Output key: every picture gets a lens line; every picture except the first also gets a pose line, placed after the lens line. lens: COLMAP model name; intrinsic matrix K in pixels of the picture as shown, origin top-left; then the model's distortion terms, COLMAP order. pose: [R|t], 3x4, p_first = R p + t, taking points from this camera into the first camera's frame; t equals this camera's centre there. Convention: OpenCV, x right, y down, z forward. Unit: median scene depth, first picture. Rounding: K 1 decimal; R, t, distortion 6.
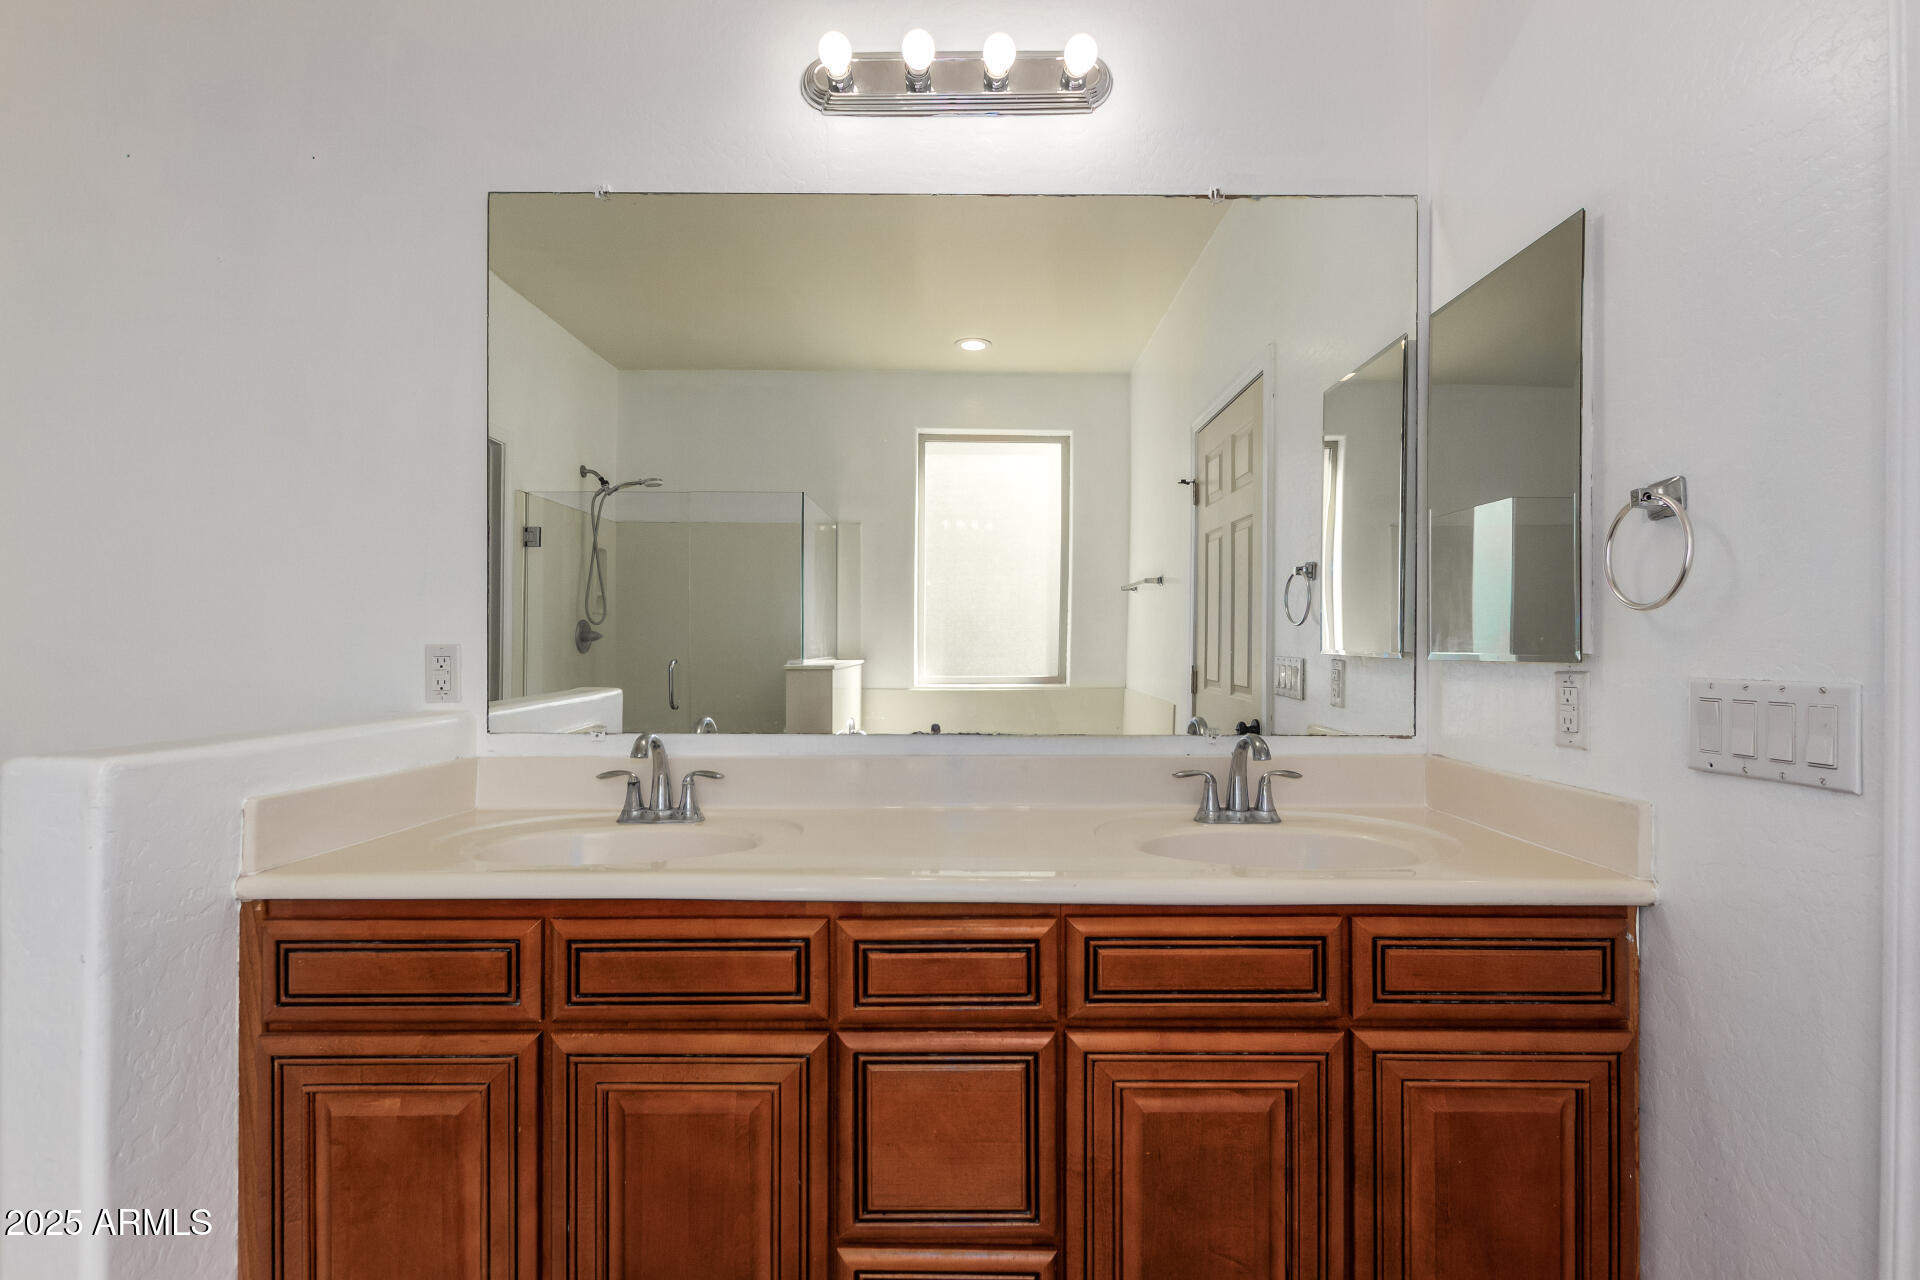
lens RADIAL K [[872.8, 0, 959.7], [0, 872.8, 648.9], [0, 0, 1]] dist [0.001702, 0.000045]
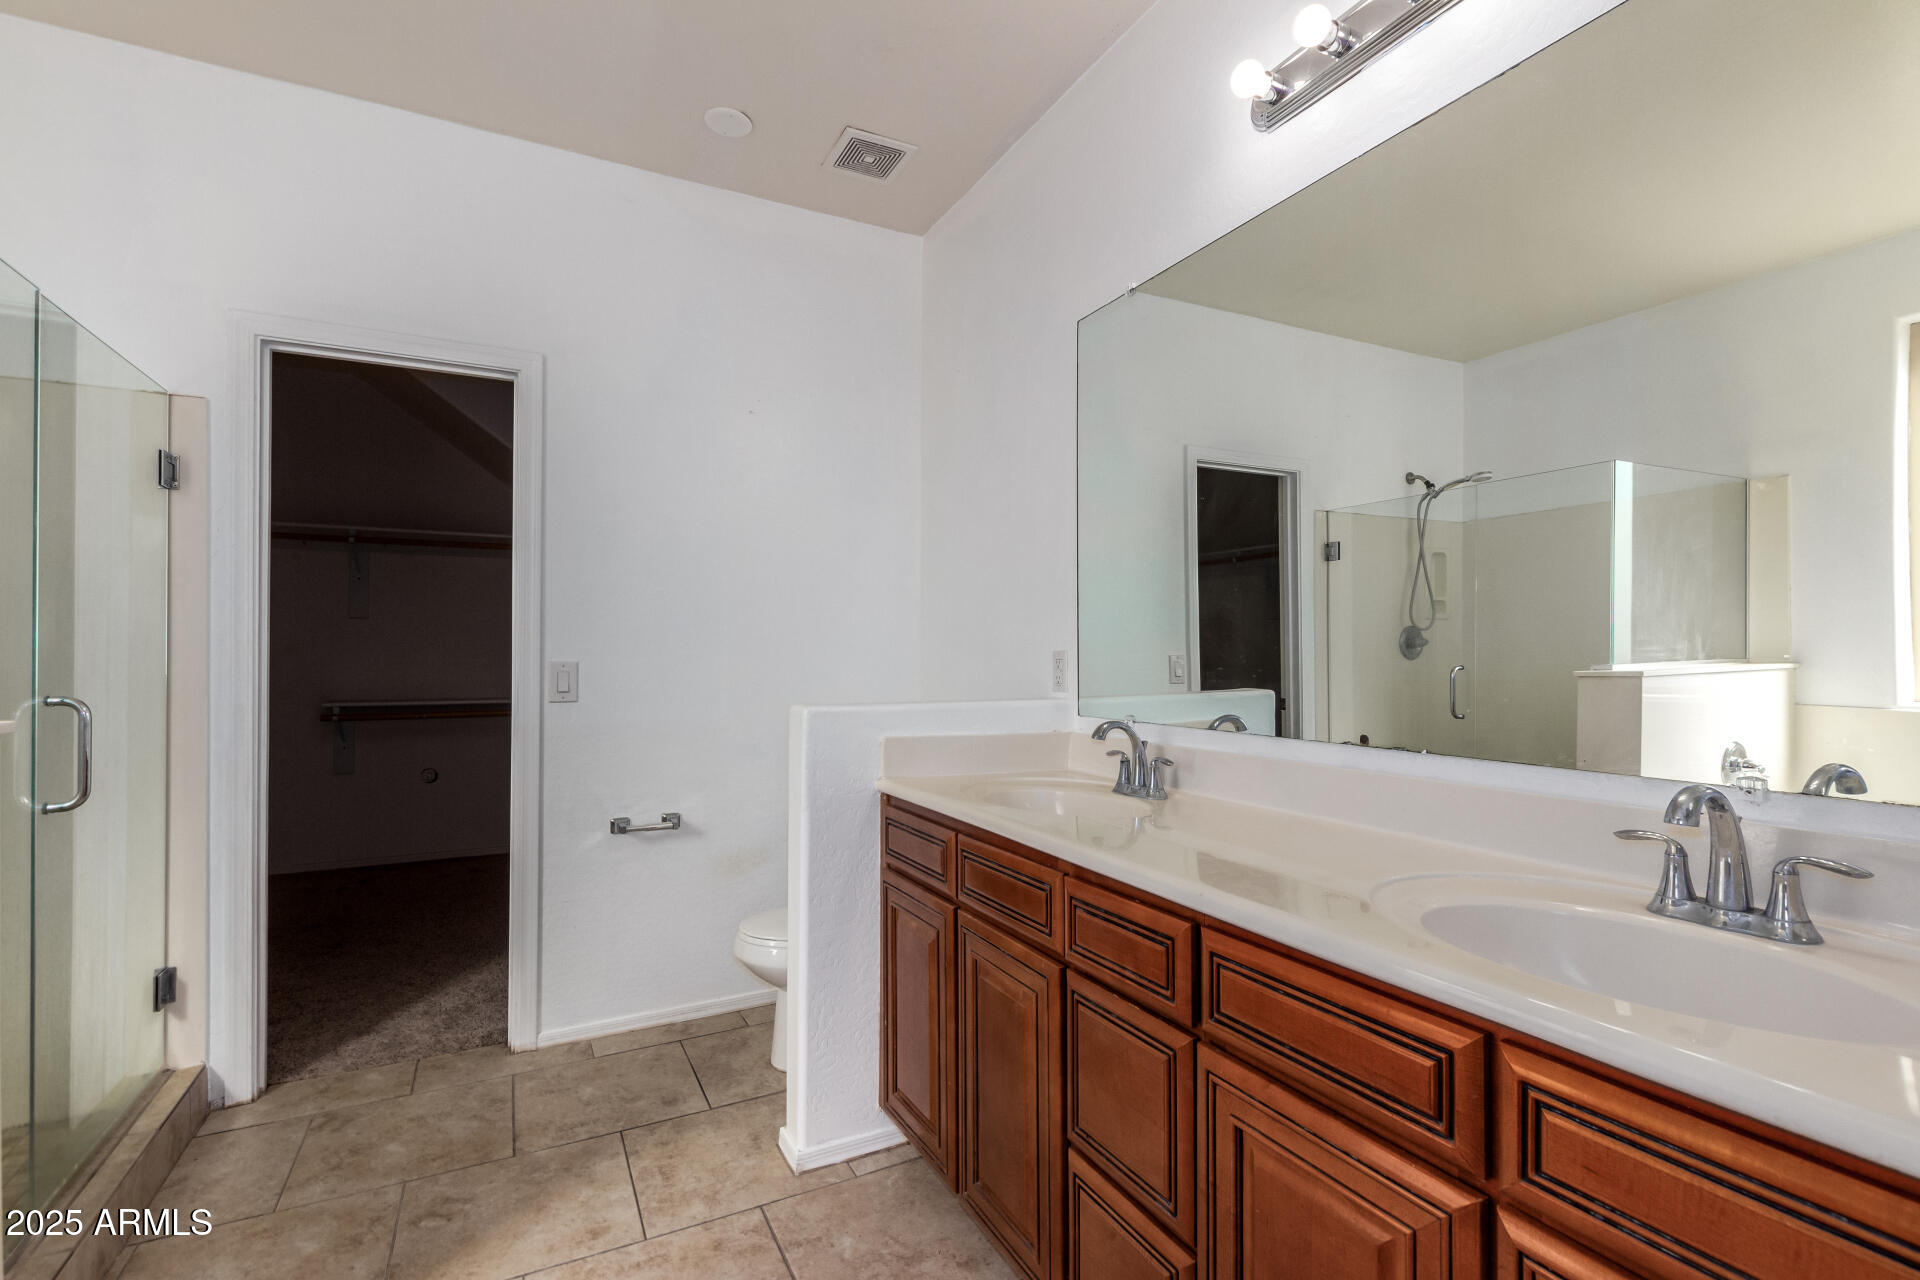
lens RADIAL K [[857.0, 0, 965.0], [0, 857.0, 648.7], [0, 0, 1]] dist [-0.002060, -0.000739]
pose [[0.465941, -0.011423, -0.884742, 0.614105], [0.006056, 0.999934, -0.009721, 0.003645], [0.884795, -0.000829, 0.465979, 0.230752]]
